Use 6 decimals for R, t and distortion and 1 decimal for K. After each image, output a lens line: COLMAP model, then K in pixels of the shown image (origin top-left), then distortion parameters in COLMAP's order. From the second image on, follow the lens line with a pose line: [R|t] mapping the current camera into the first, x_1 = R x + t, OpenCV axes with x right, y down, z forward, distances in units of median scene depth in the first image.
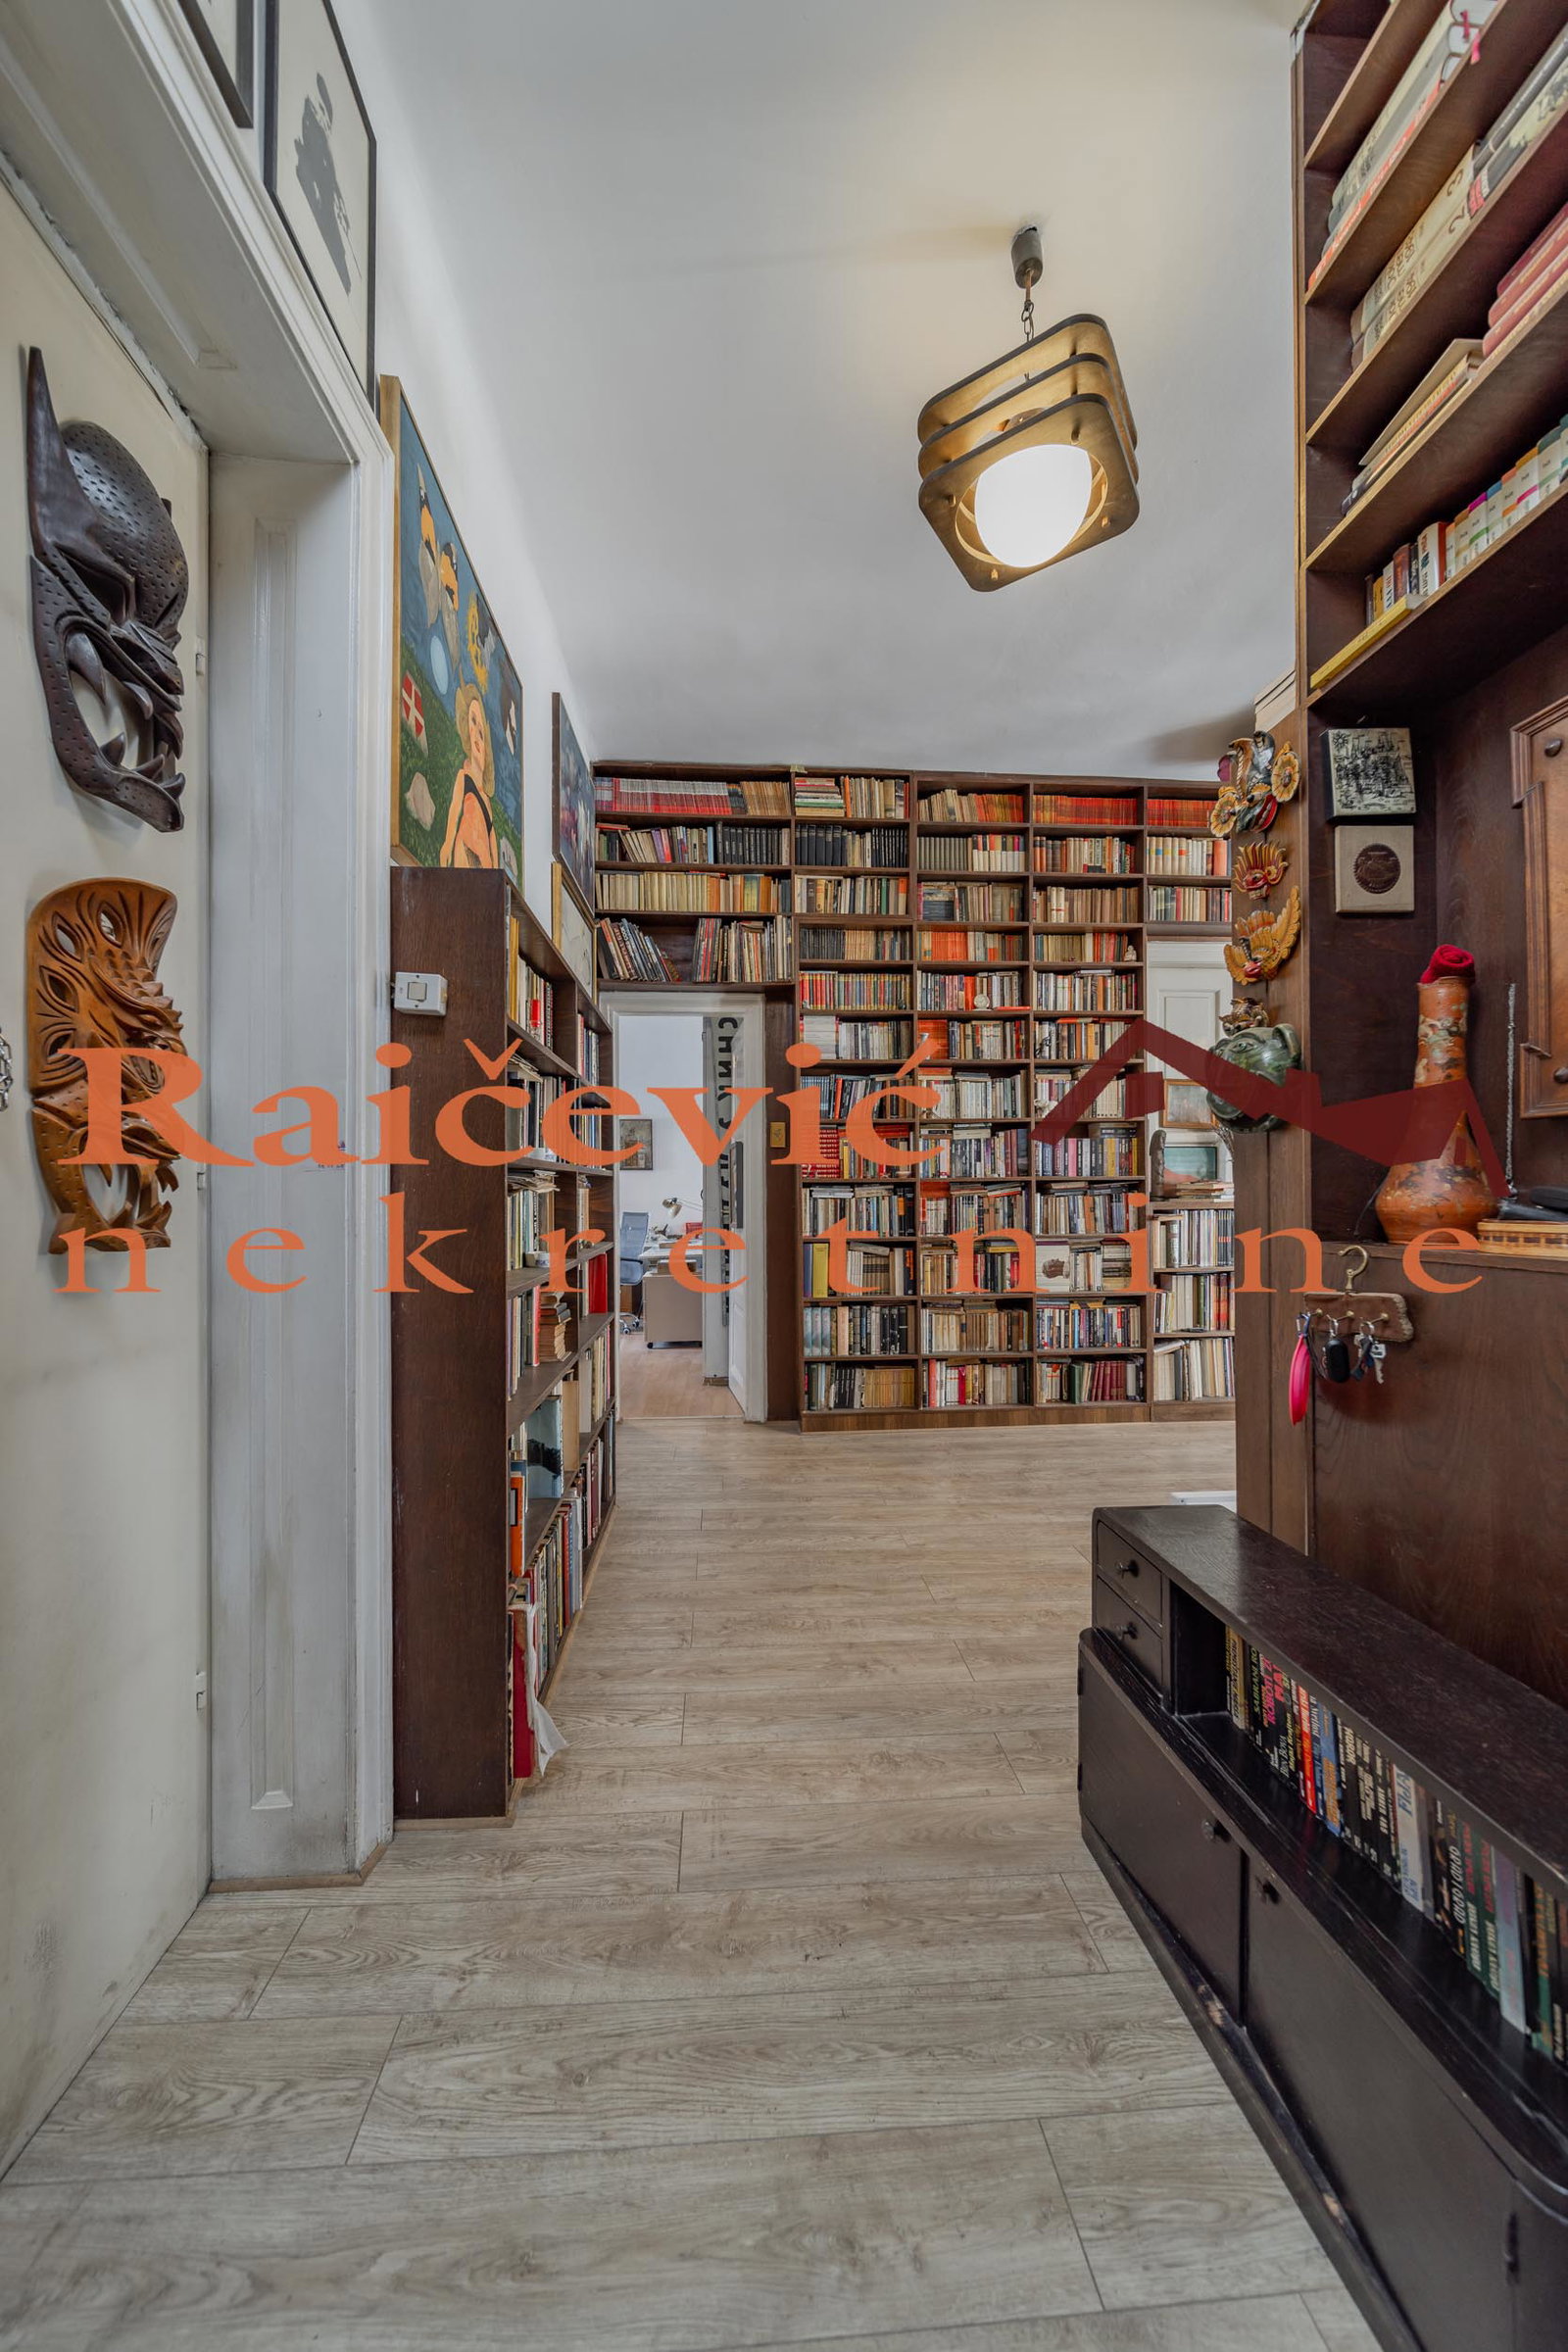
lens RADIAL K [[828.5, 0, 776.8], [0, 828.5, 1193.8], [0, 0, 1]] dist [-0.001728, 0.000377]
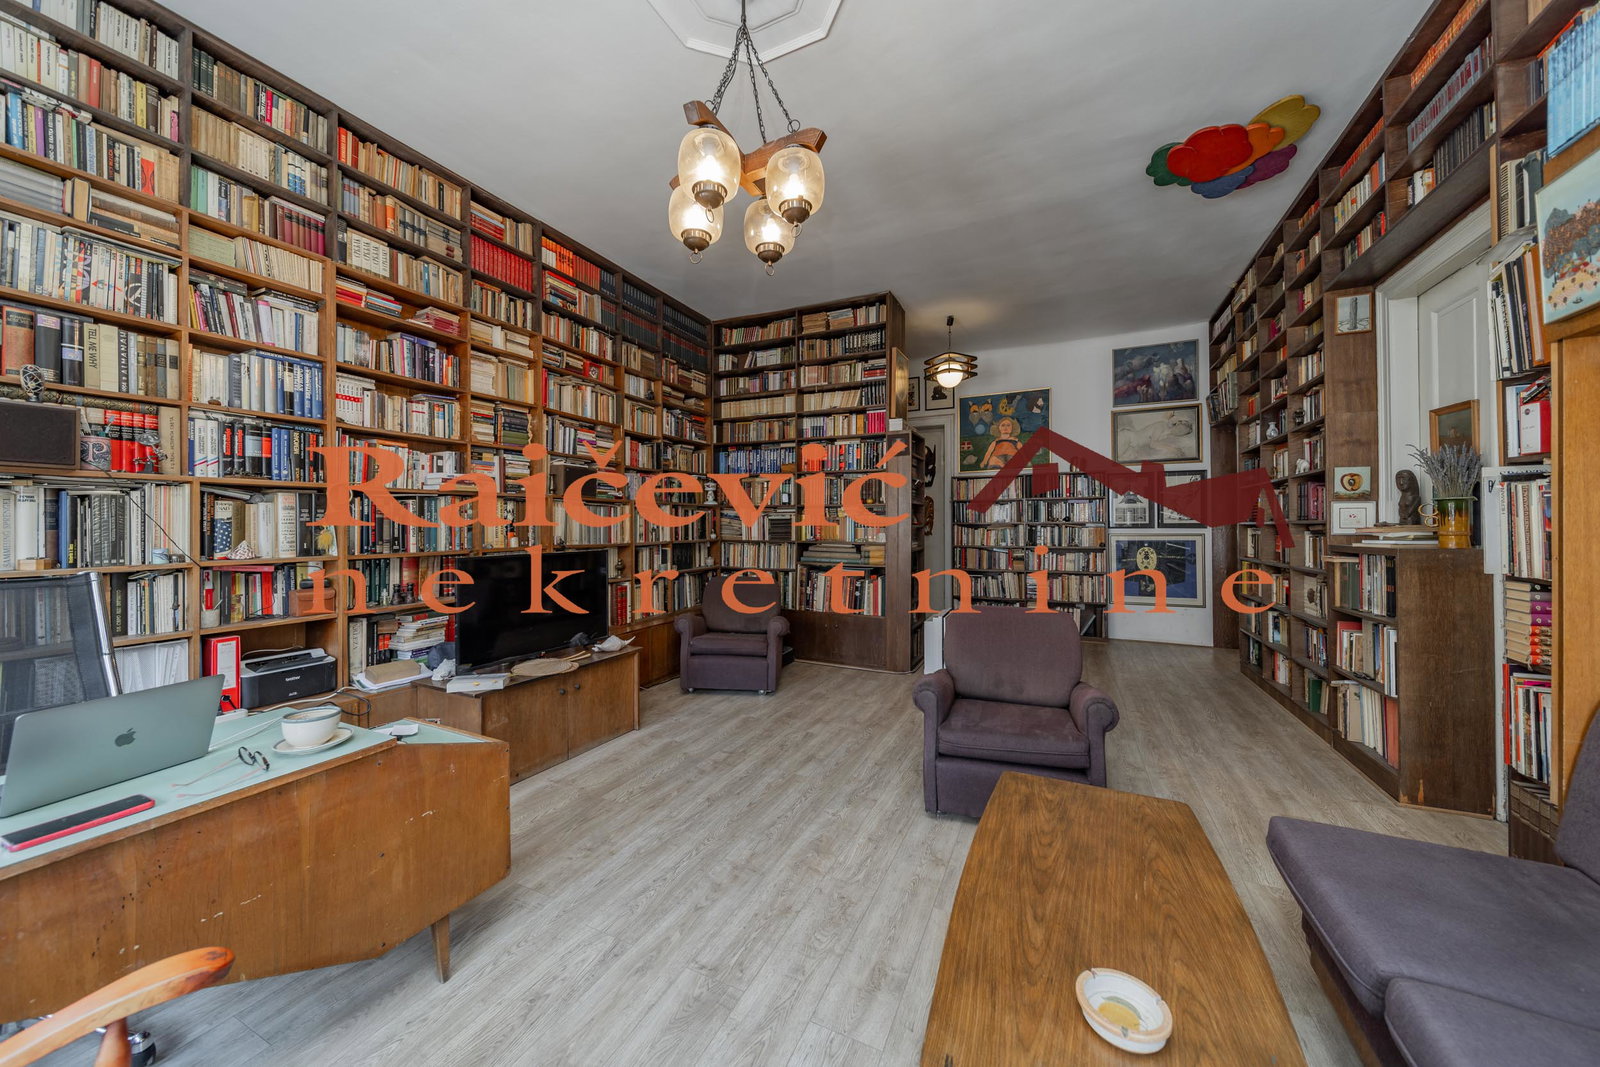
lens RADIAL K [[563.6, 0, 795.1], [0, 563.6, 521.7], [0, 0, 1]] dist [-0.001728, 0.000377]
pose [[-0.486791, 0.000231, -0.873519, 1.428396], [0.000840, 1.000000, -0.000204, -0.019272], [0.873518, -0.000833, -0.486791, 0.738972]]
